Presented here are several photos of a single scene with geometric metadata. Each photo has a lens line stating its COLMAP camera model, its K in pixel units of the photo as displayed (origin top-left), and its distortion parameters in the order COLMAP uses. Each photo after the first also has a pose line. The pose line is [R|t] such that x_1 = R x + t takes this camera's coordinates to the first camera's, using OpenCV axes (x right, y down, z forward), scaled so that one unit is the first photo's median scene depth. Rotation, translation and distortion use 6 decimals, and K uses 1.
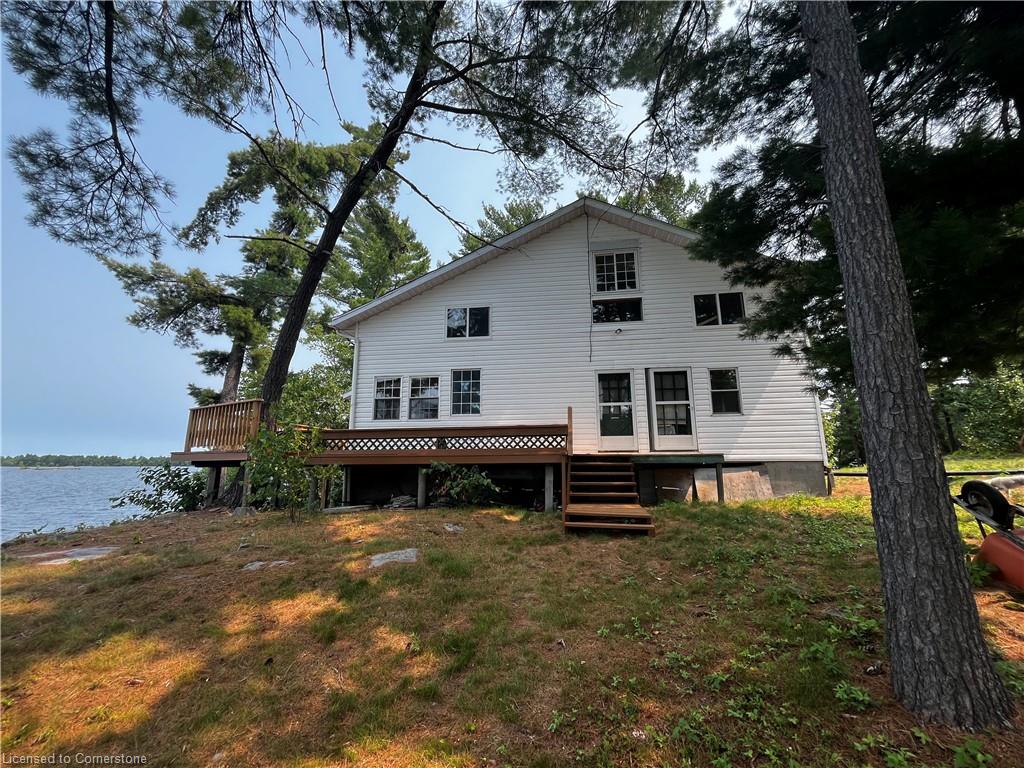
lens RADIAL K [[413.5, 0, 512.0], [0, 413.5, 384.0], [0, 0, 1]] dist [0.001127, 0.000075]
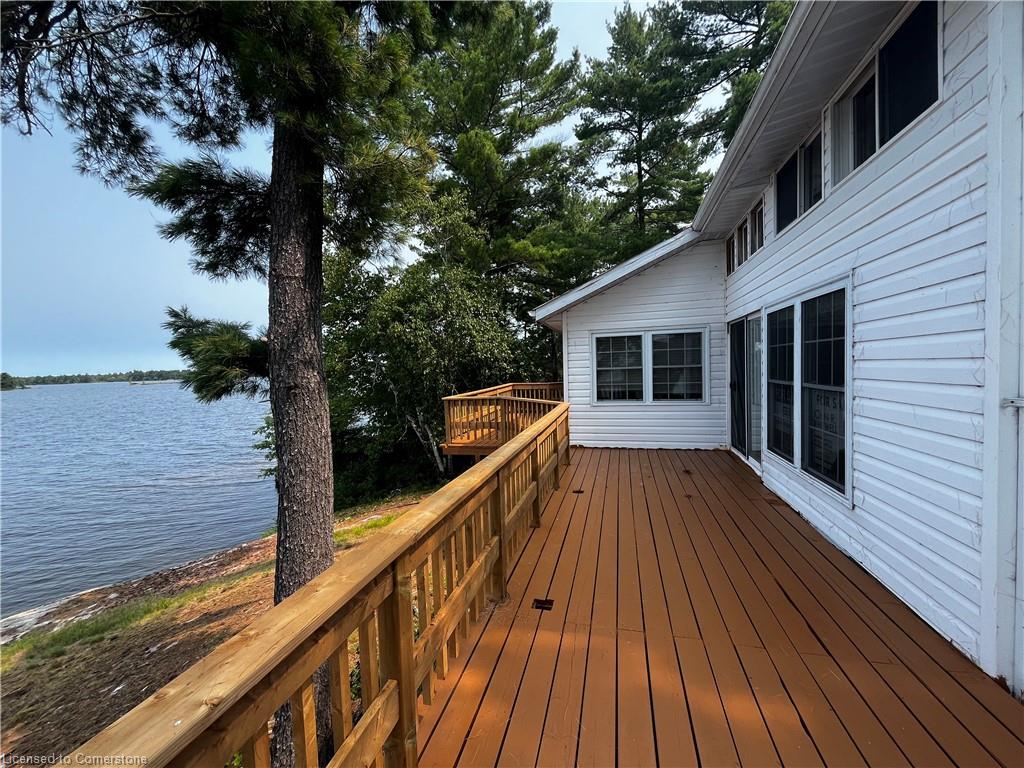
lens RADIAL K [[413.5, 0, 512.0], [0, 413.5, 384.0], [0, 0, 1]] dist [0.001127, 0.000075]
pose [[0.992153, -0.027210, -0.122032, -0.563213], [0.055307, 0.970860, 0.233178, -0.004885], [0.112131, -0.238098, 0.964747, 0.825897]]
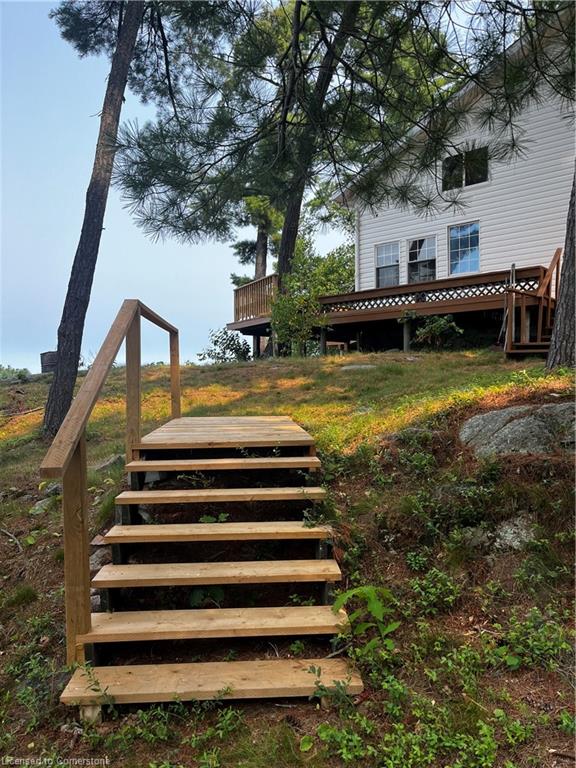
lens RADIAL K [[591.8, 0, 288.0], [0, 591.8, 384.0], [0, 0, 1]] dist [0.006832, -0.000651]
pose [[0.836326, -0.003505, -0.548222, 0.276188], [0.113155, 0.979551, 0.166358, 0.048420], [0.536428, -0.201163, 0.819621, -0.354715]]
